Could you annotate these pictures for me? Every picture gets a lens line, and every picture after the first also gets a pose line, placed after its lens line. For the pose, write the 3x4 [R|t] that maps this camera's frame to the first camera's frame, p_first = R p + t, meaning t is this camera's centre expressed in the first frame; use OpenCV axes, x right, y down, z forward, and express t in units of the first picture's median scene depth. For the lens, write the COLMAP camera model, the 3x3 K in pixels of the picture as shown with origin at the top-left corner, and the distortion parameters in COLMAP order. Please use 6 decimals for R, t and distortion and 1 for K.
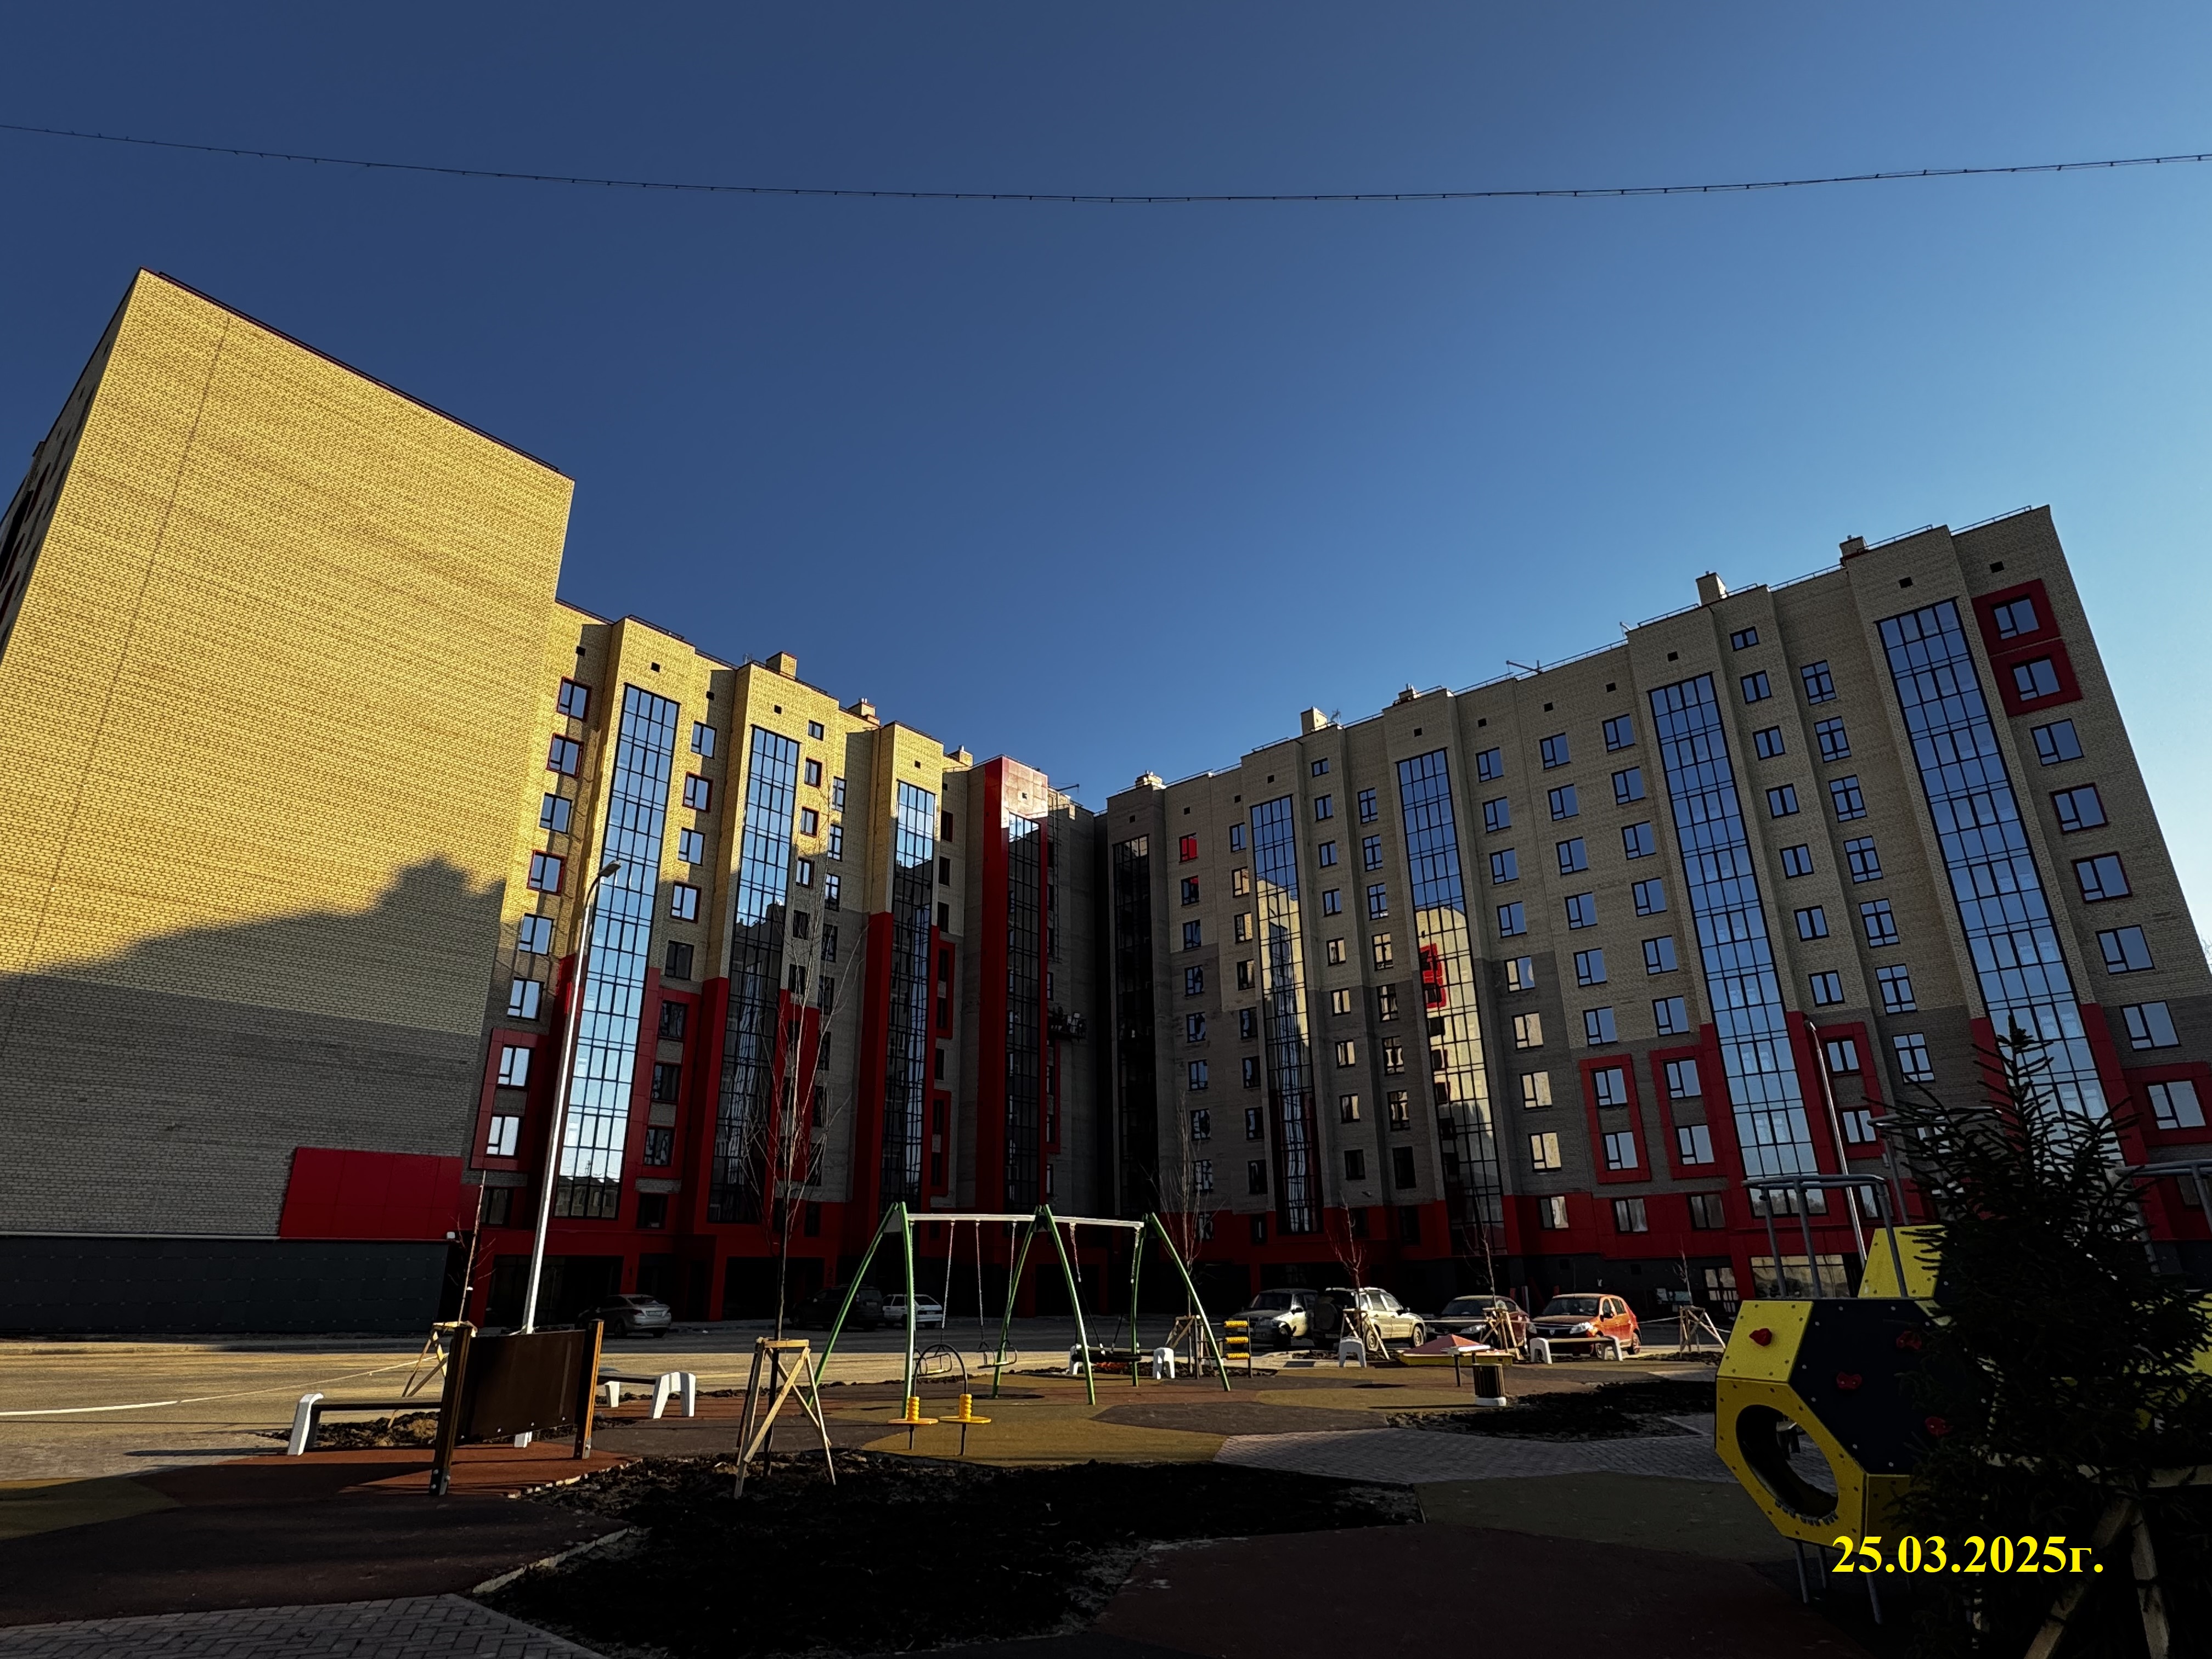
lens RADIAL K [[1203.4, 0, 1112.6], [0, 1203.4, 834.6], [0, 0, 1]] dist [-0.001239, 0.001482]
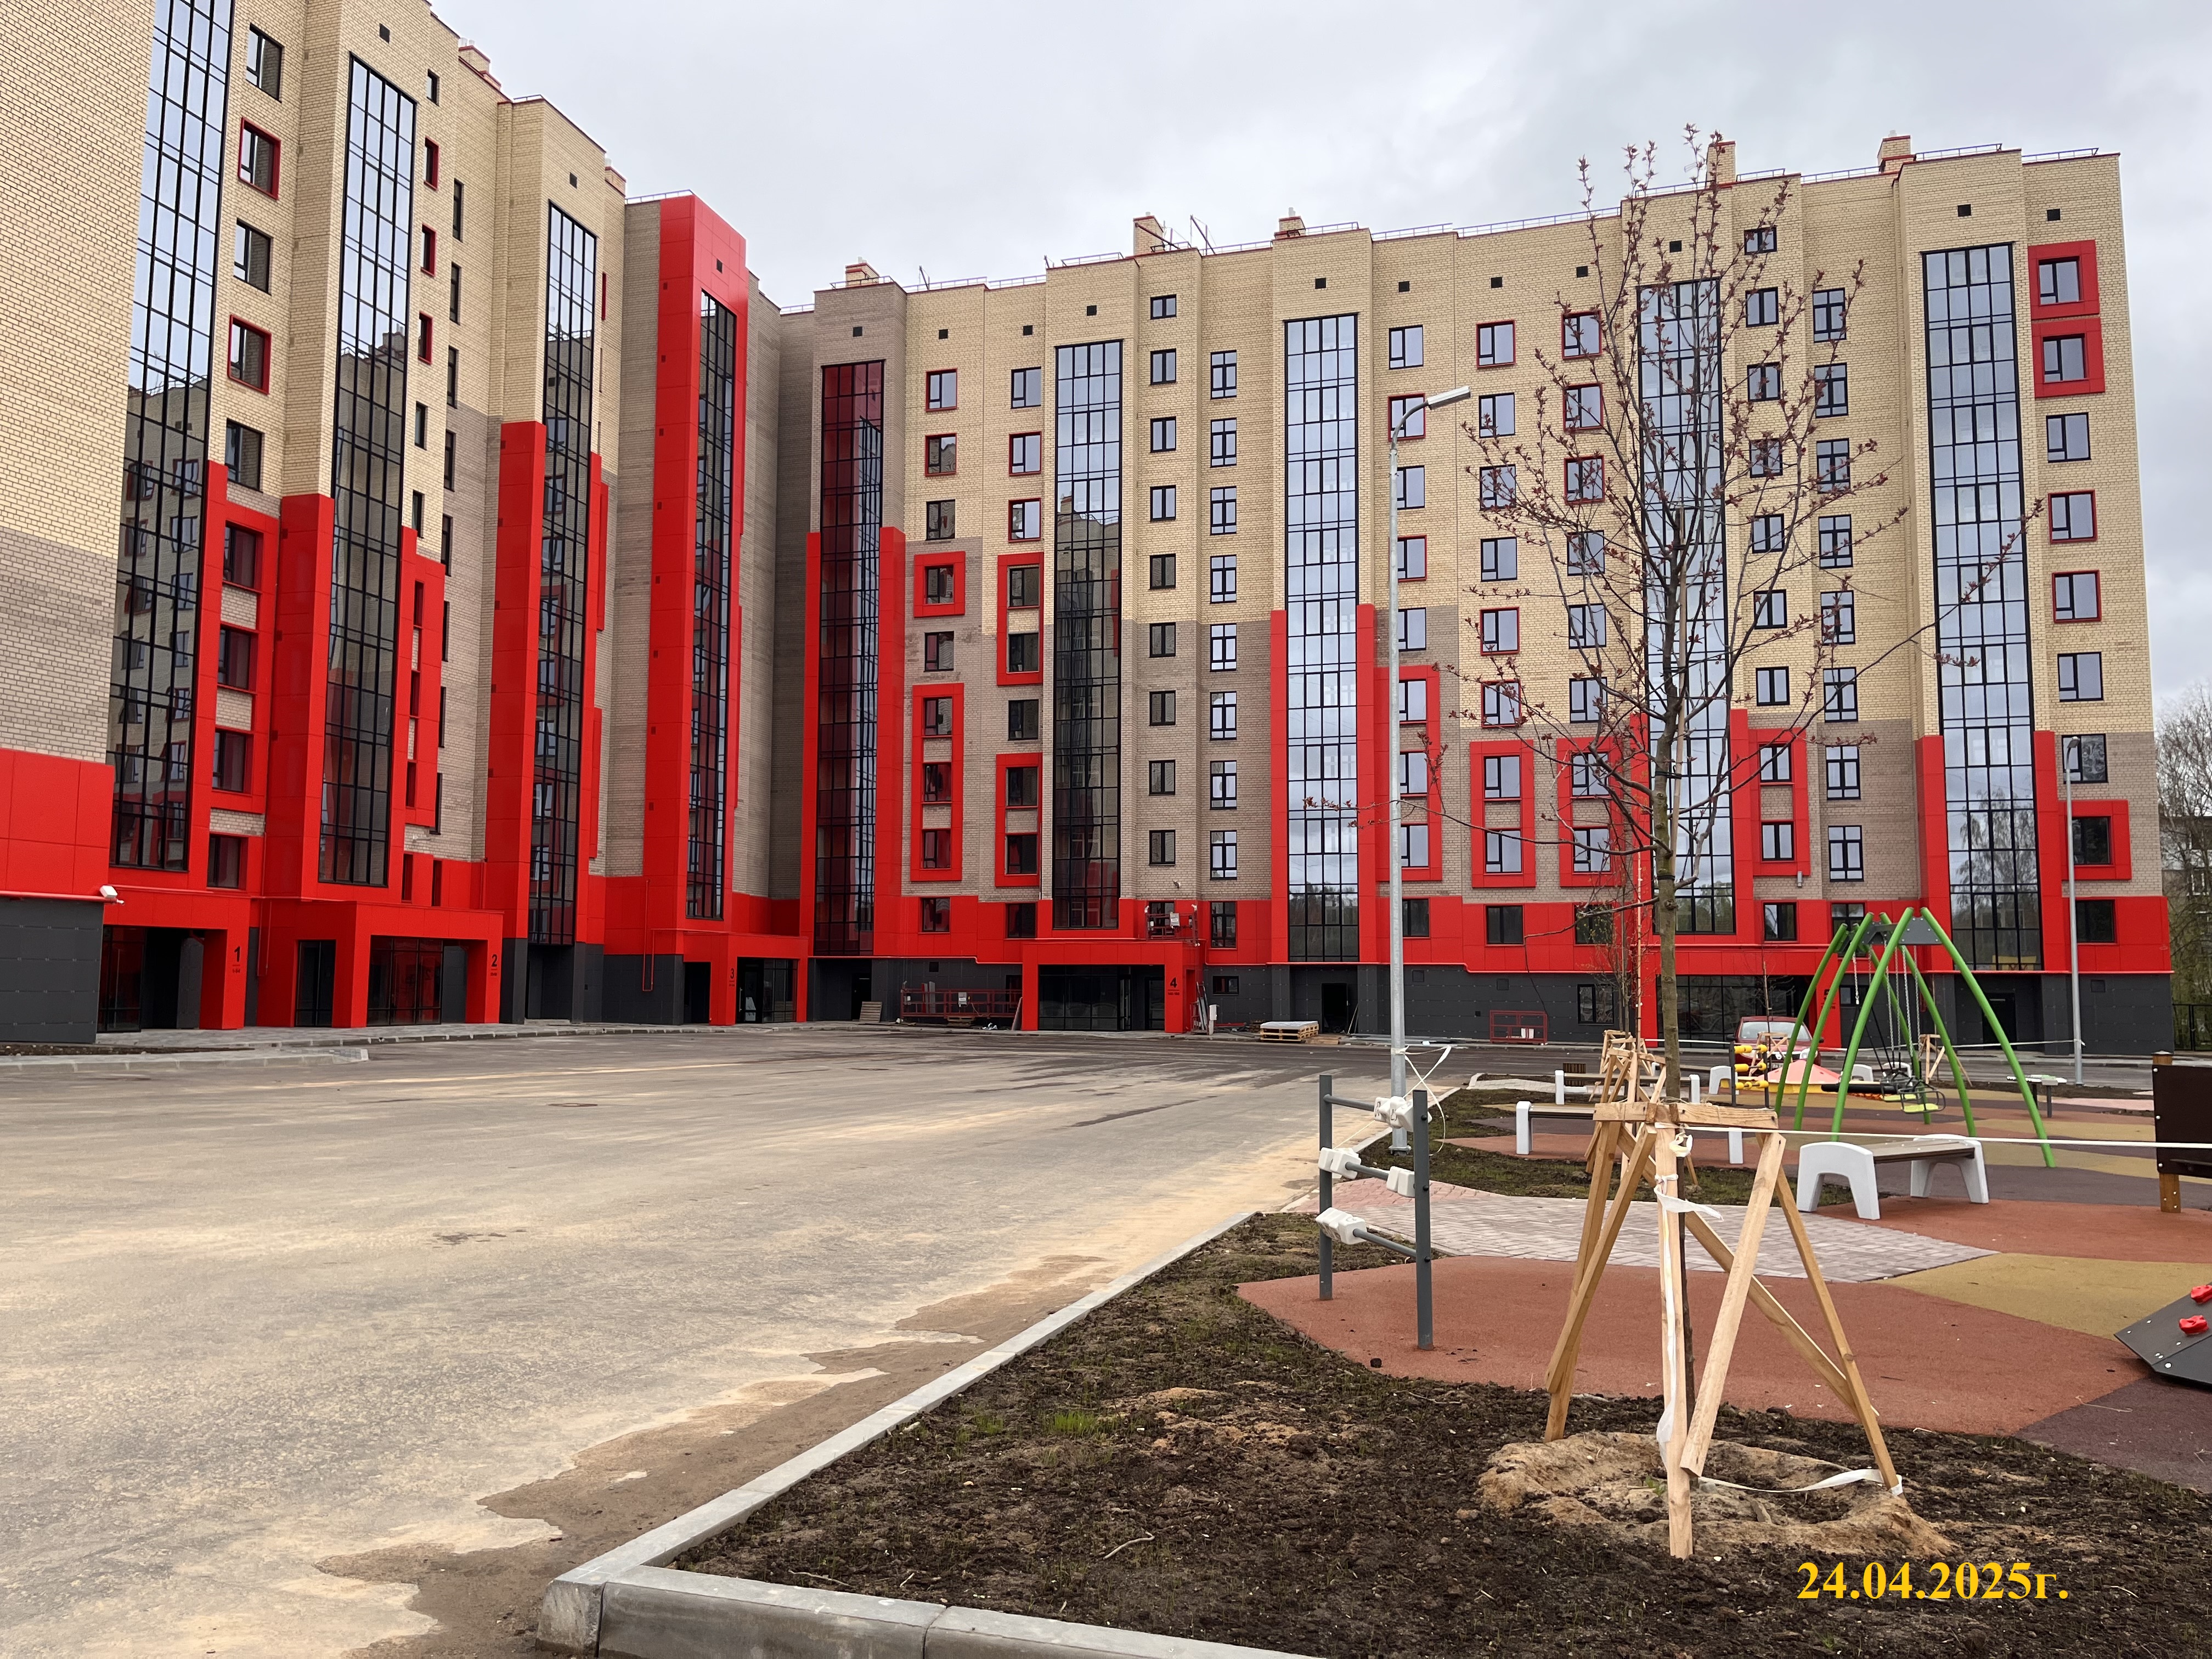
lens RADIAL K [[1667.8, 0, 1094.8], [0, 1667.8, 836.8], [0, 0, 1]] dist [0.066727, -0.078215]
pose [[0.919092, 0.057474, 0.389828, -0.289308], [-0.159130, 0.959183, 0.233762, 0.023755], [-0.360481, -0.276882, 0.890724, 0.060343]]
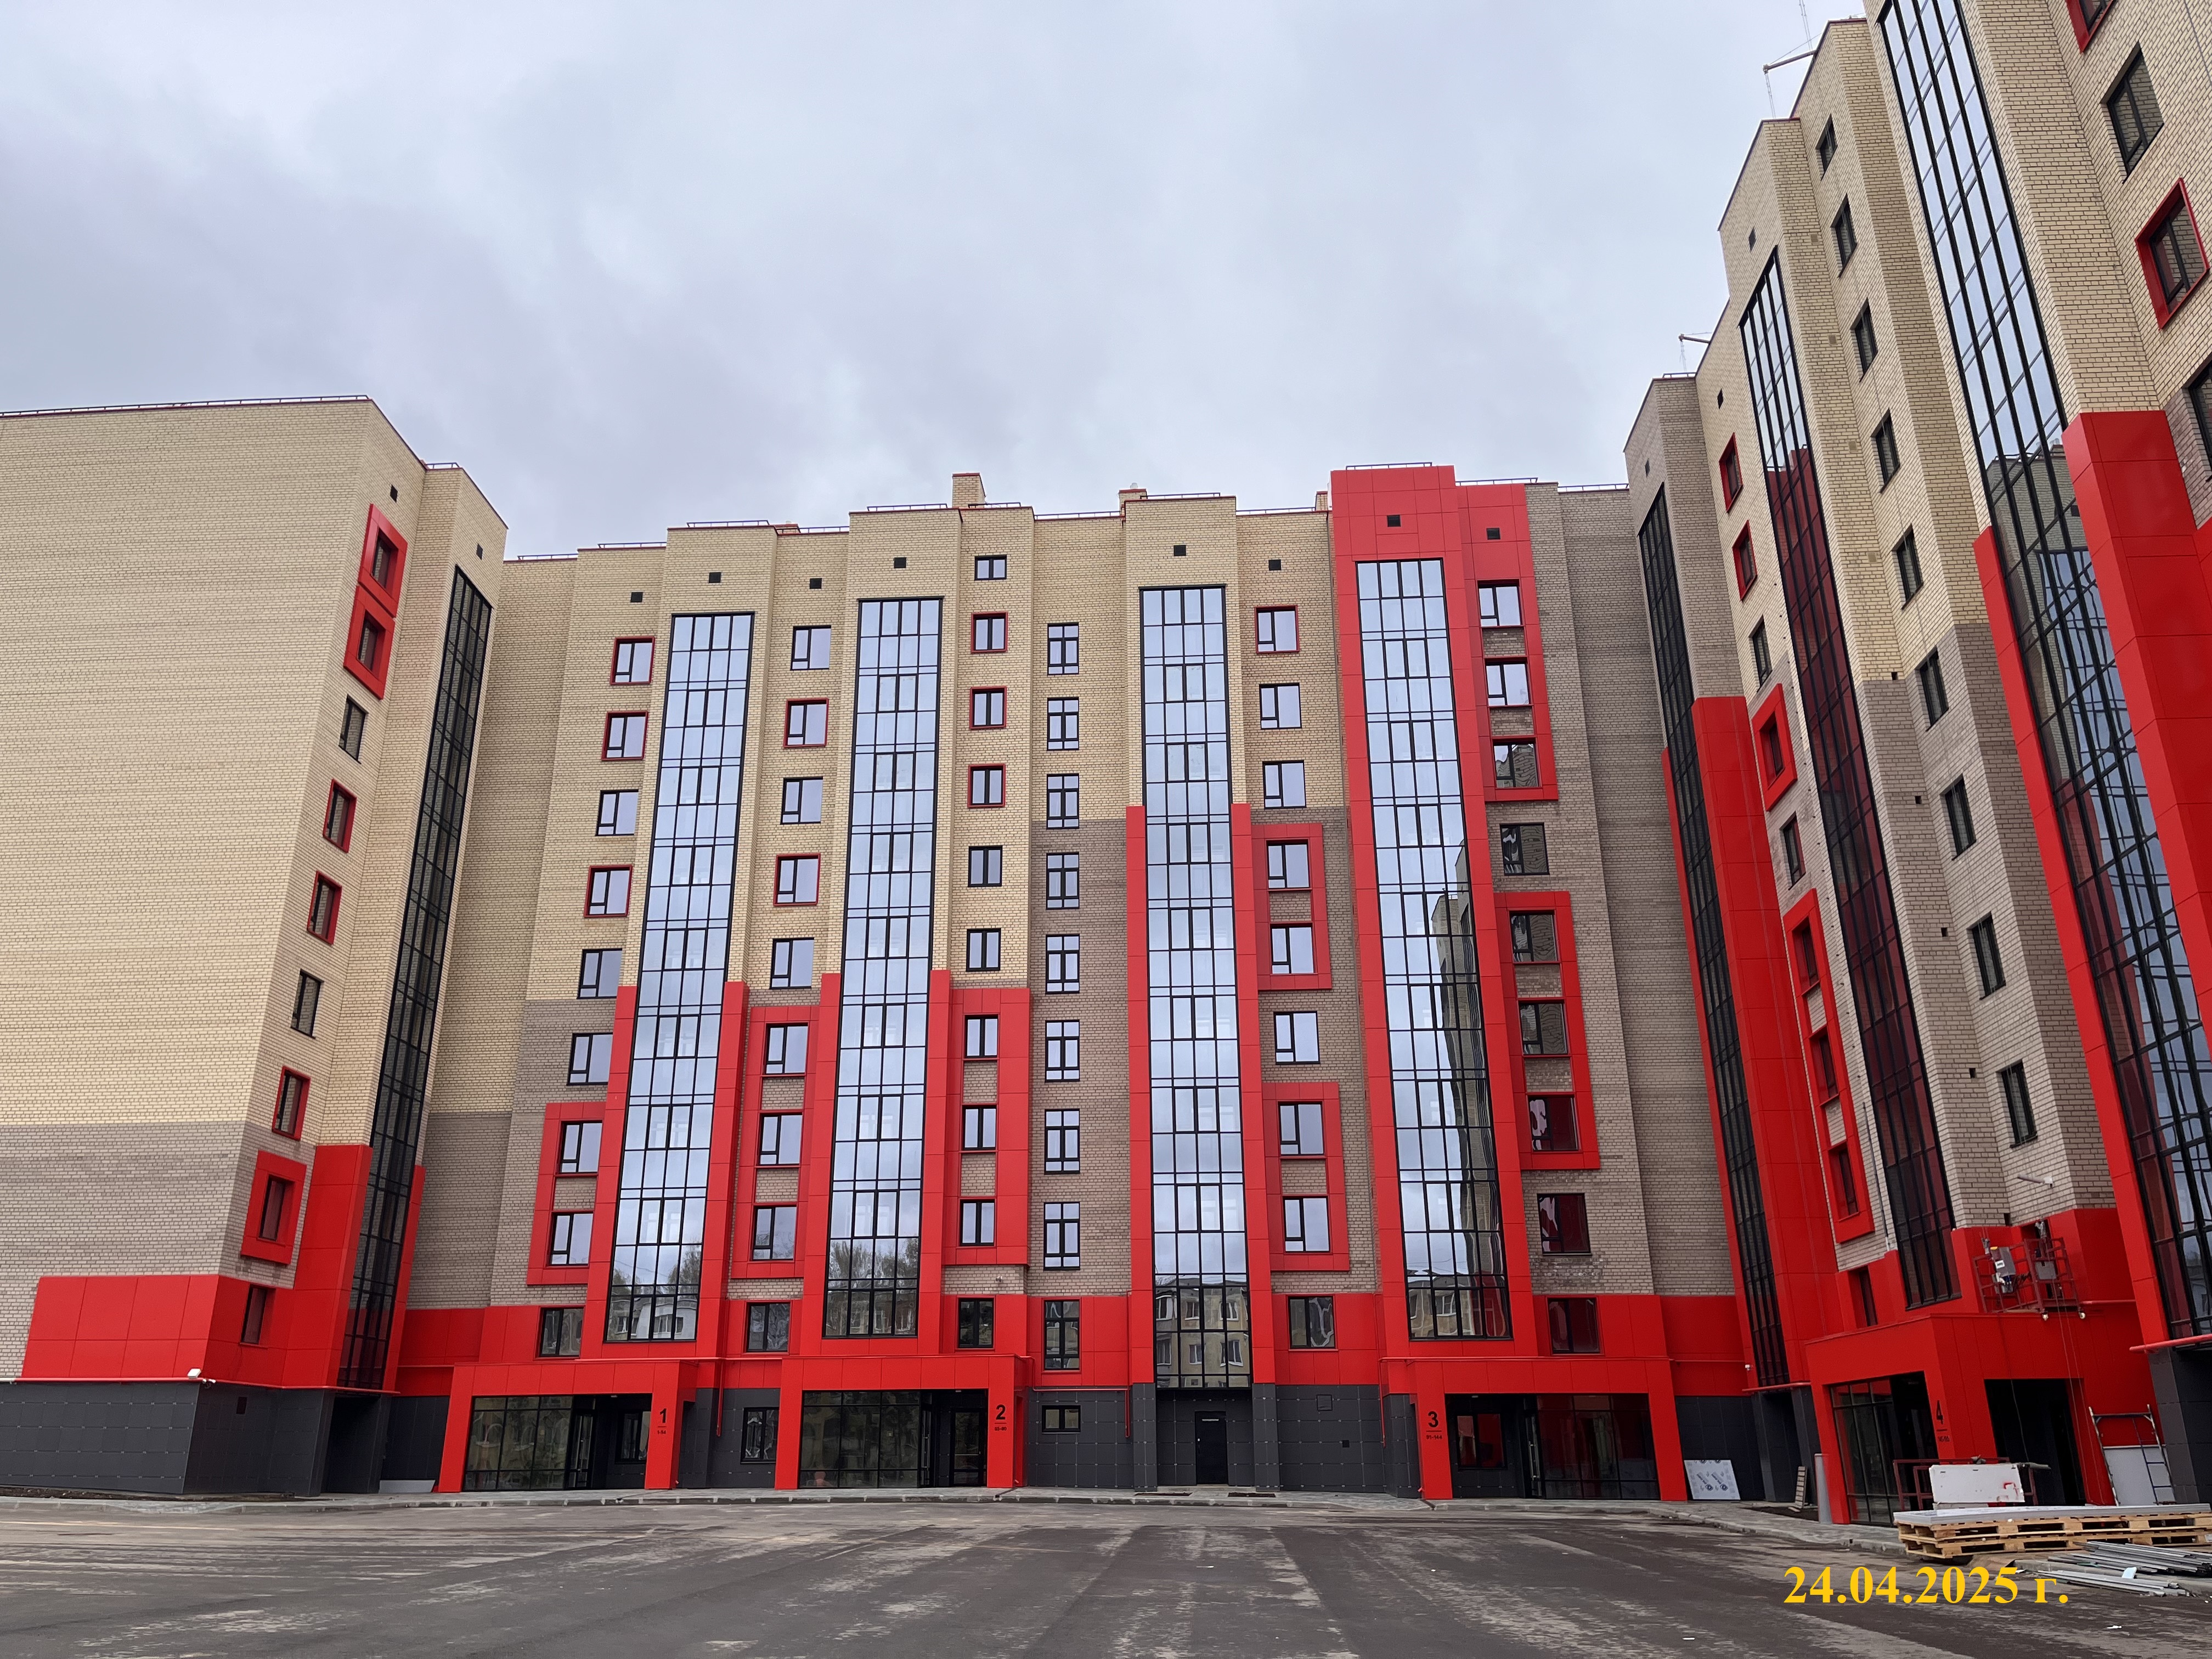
lens RADIAL K [[1667.8, 0, 1092.6], [0, 1667.8, 839.4], [0, 0, 1]] dist [0.066727, -0.078215]
pose [[0.586938, -0.271049, -0.762913, 0.492695], [0.281857, 0.951758, -0.121299, 0.202218], [0.758987, -0.143838, 0.635020, 0.533745]]
